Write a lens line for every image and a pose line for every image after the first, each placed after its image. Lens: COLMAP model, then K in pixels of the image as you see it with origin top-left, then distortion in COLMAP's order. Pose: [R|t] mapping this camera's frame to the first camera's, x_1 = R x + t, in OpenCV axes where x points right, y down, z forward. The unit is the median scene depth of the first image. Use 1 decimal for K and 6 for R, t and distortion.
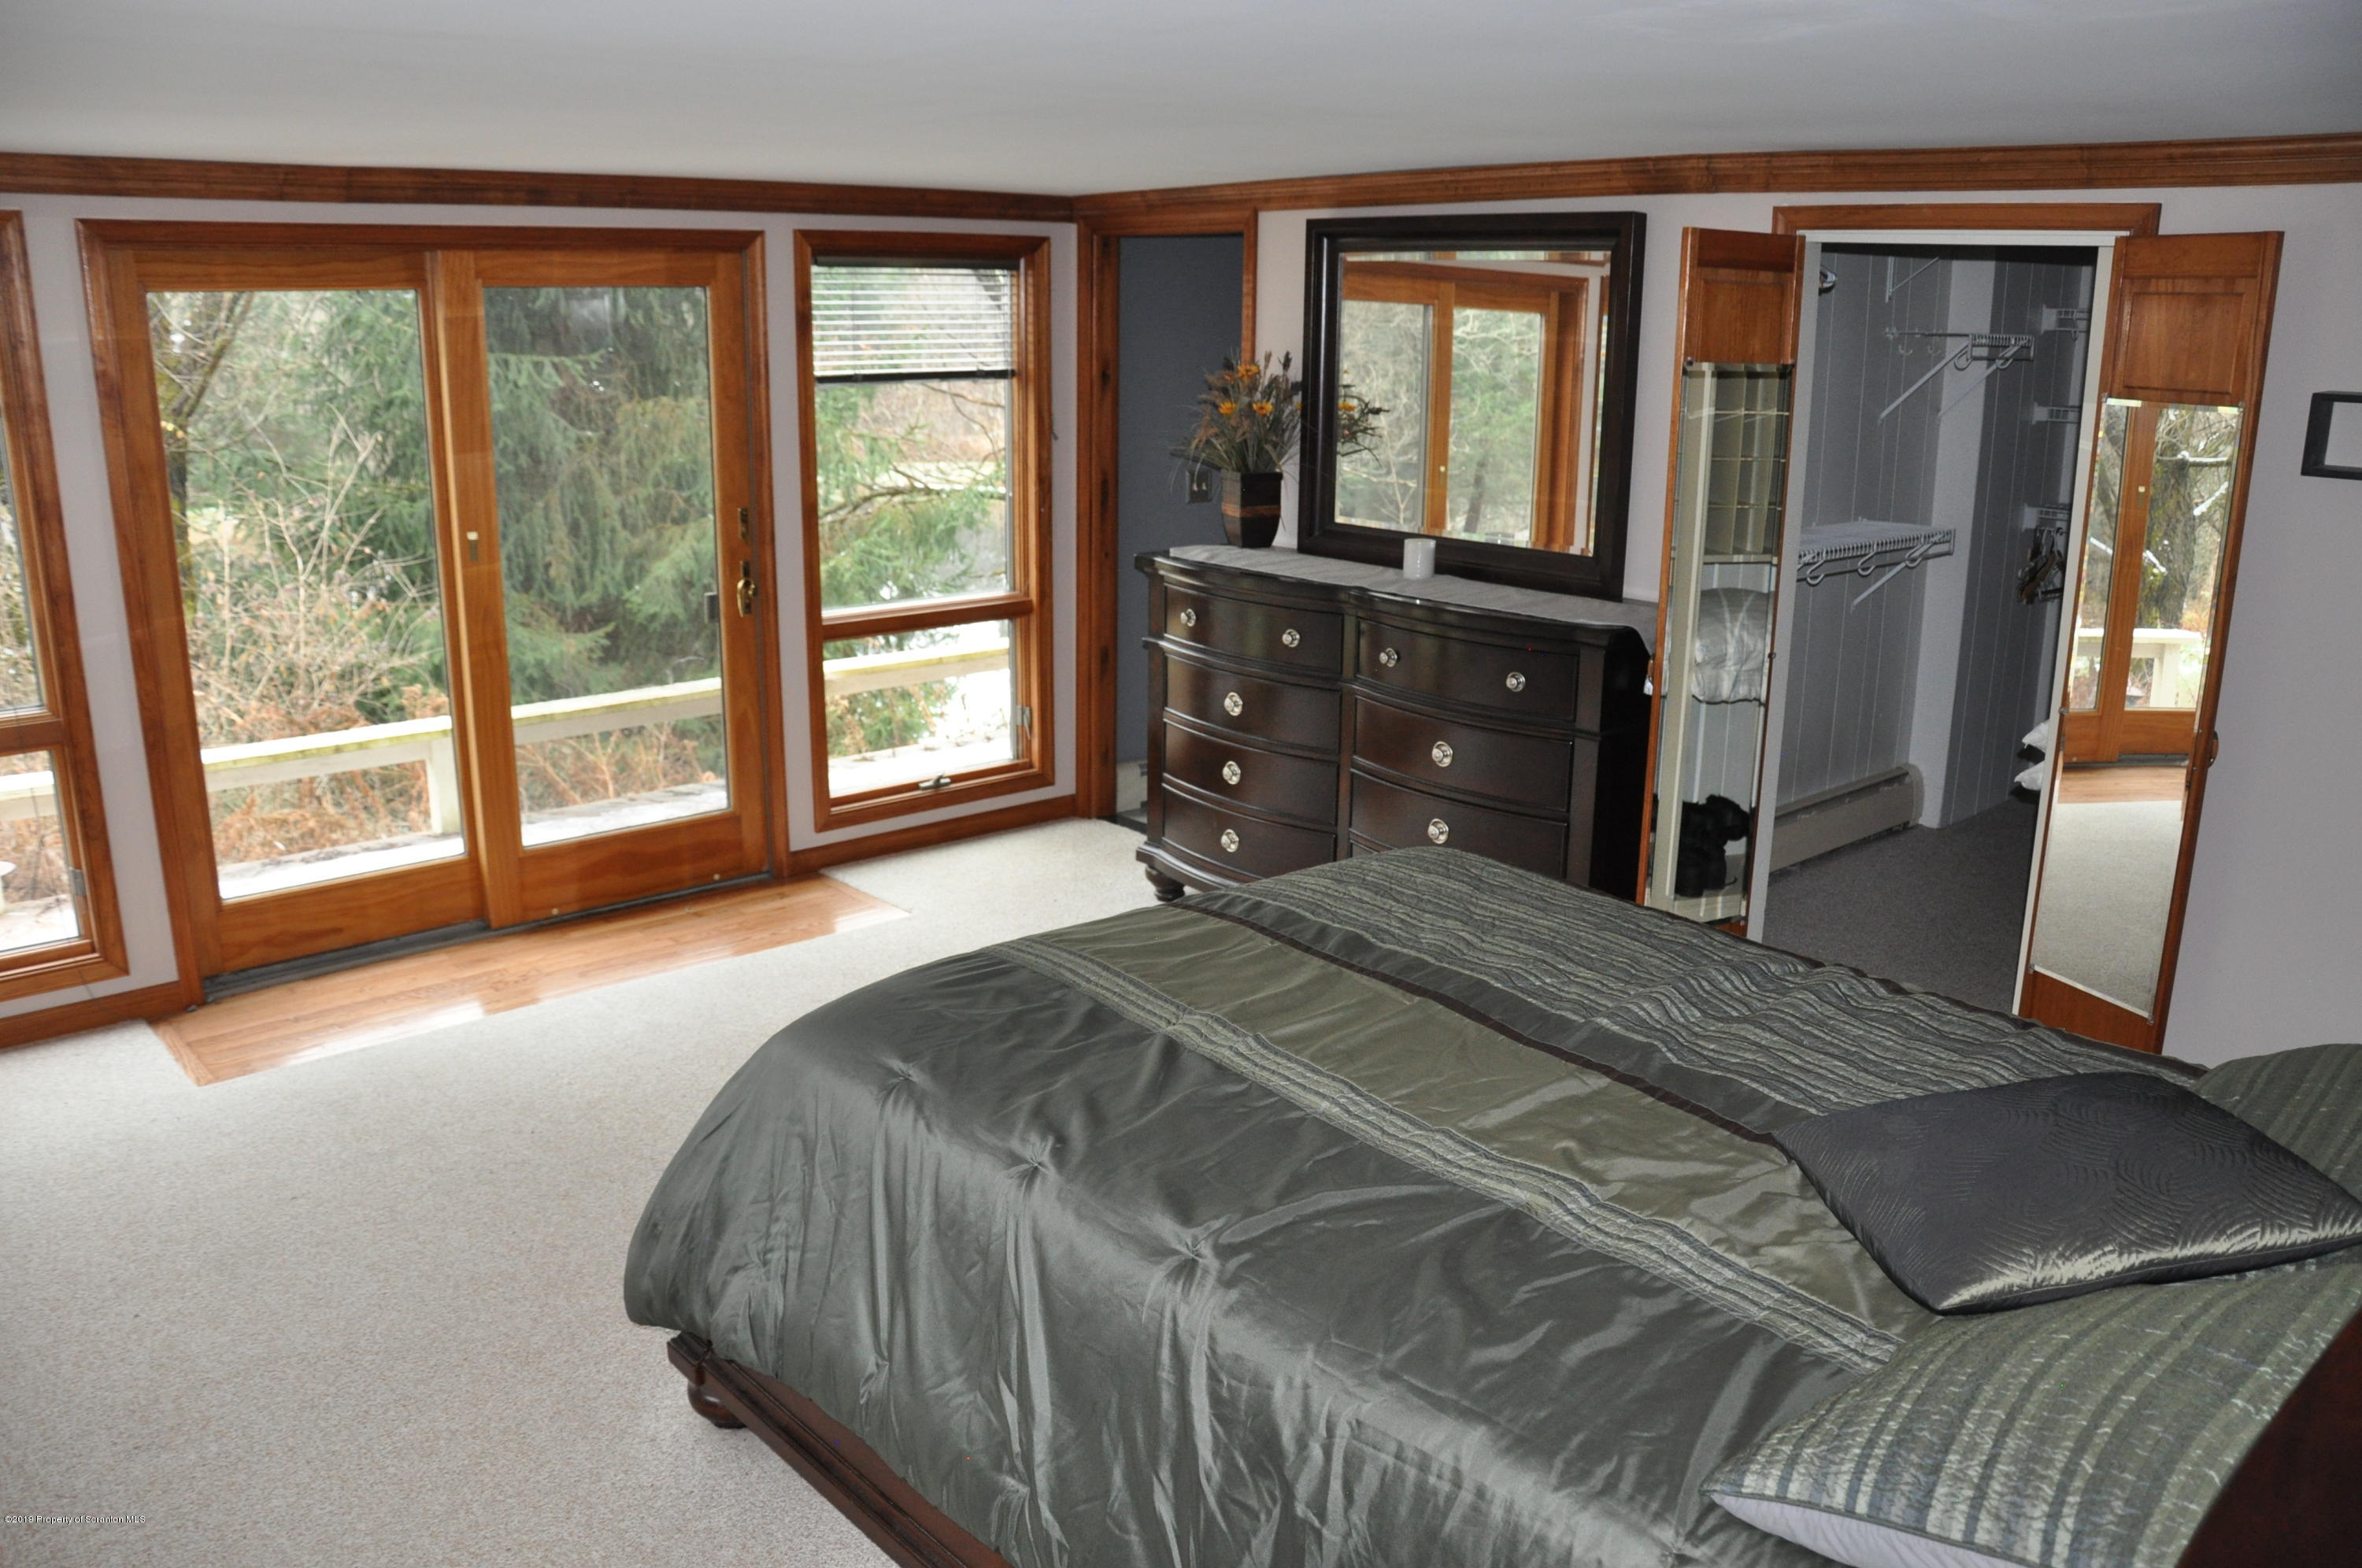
lens RADIAL K [[1802.7, 0, 1181.0], [0, 1802.7, 784.0], [0, 0, 1]] dist [-0.160793, 0.133757]
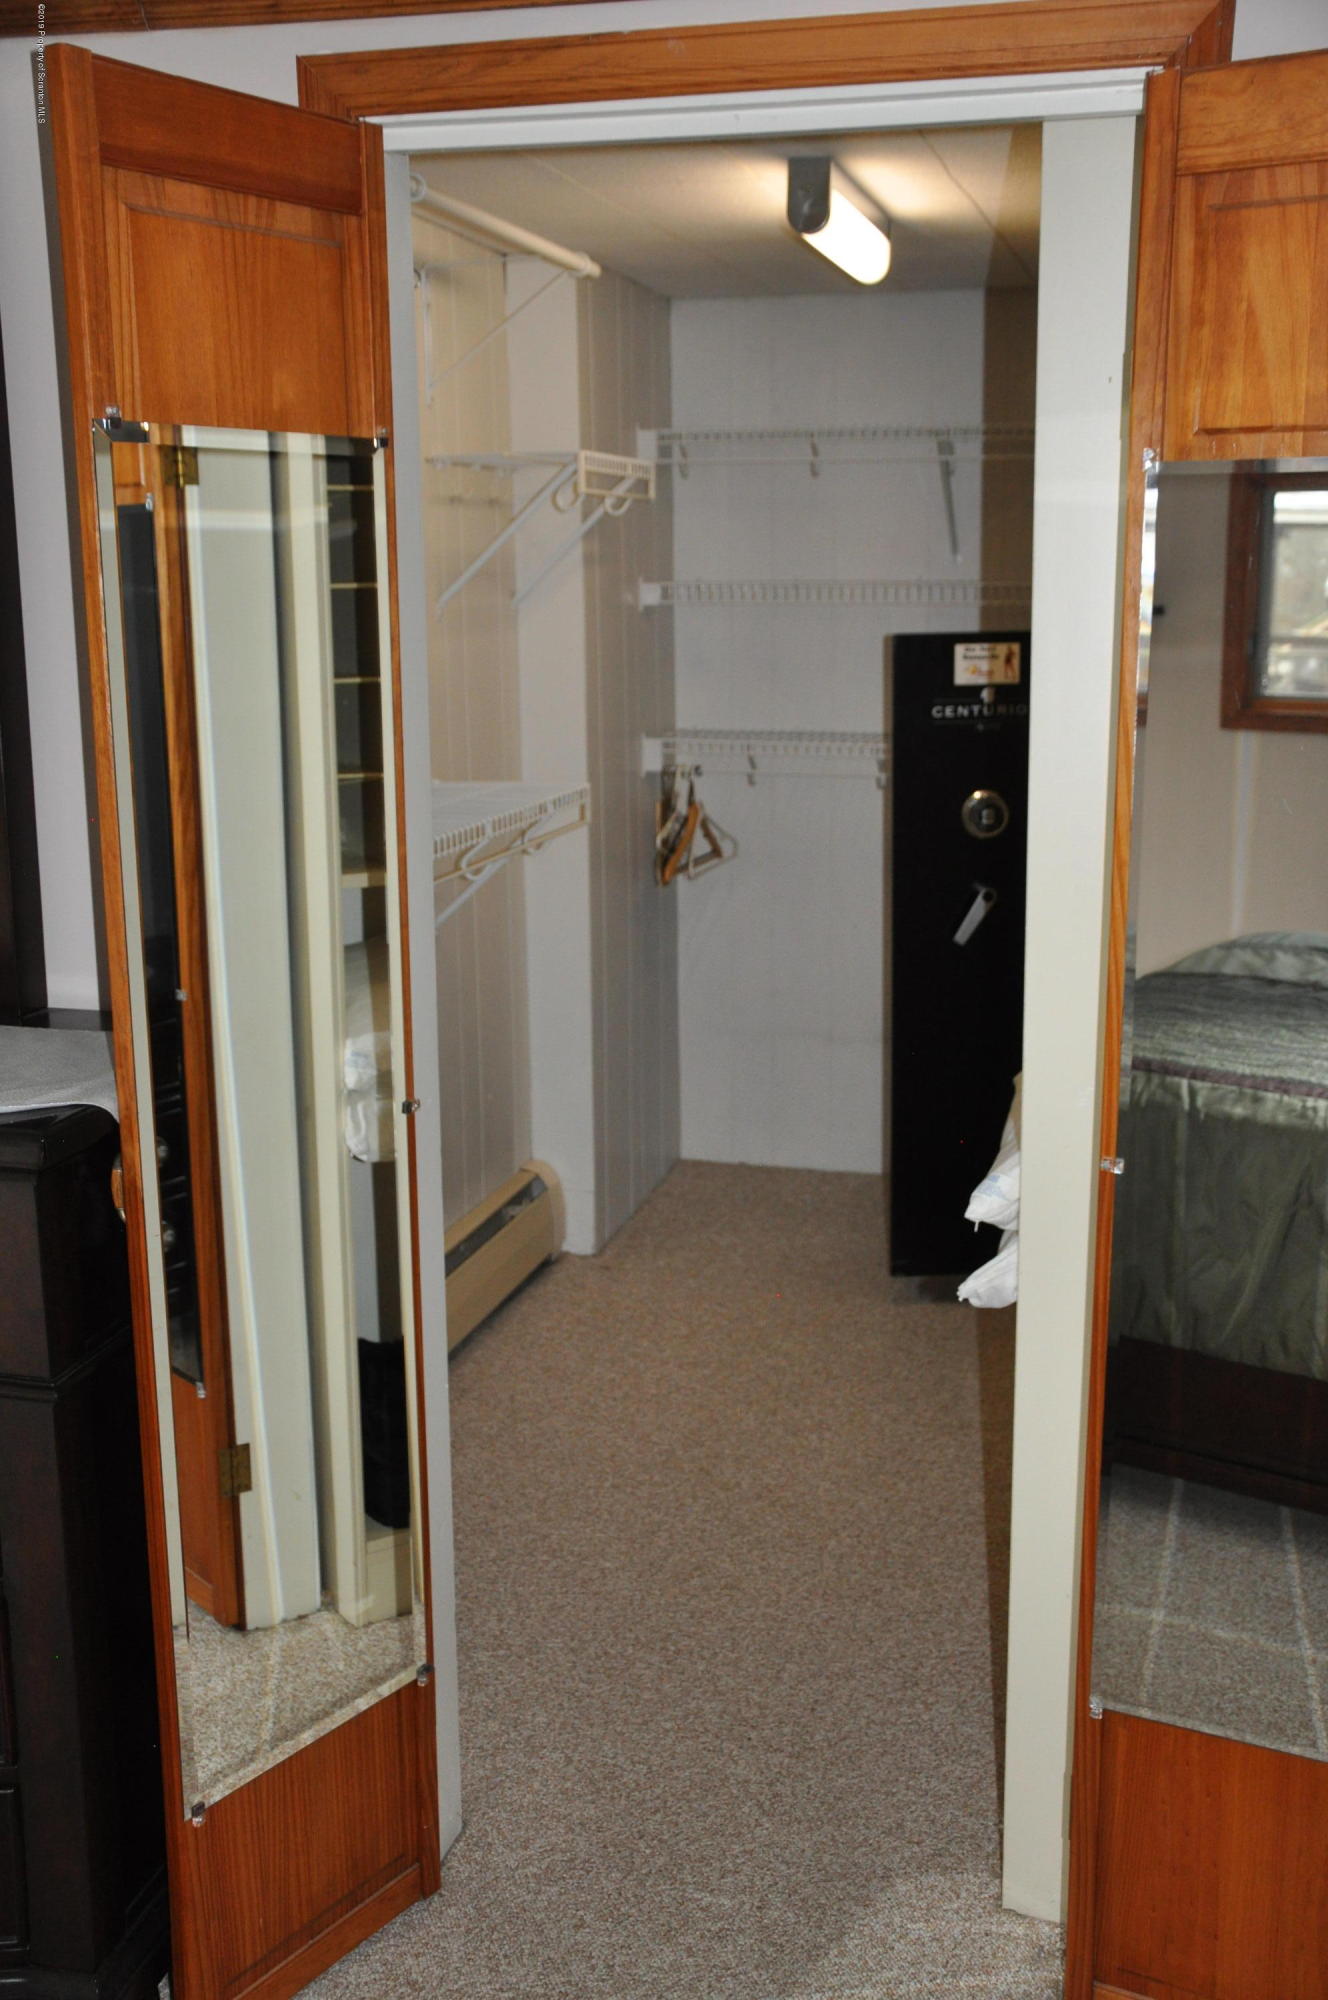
lens RADIAL K [[1997.4, 0, 664.0], [0, 1997.4, 1000.0], [0, 0, 1]] dist [0.003808, 0.005723]
pose [[0.840884, -0.131365, 0.525031, 0.117514], [0.155147, 0.987891, -0.001307, -0.082661], [-0.518501, 0.082556, 0.851082, 0.504009]]
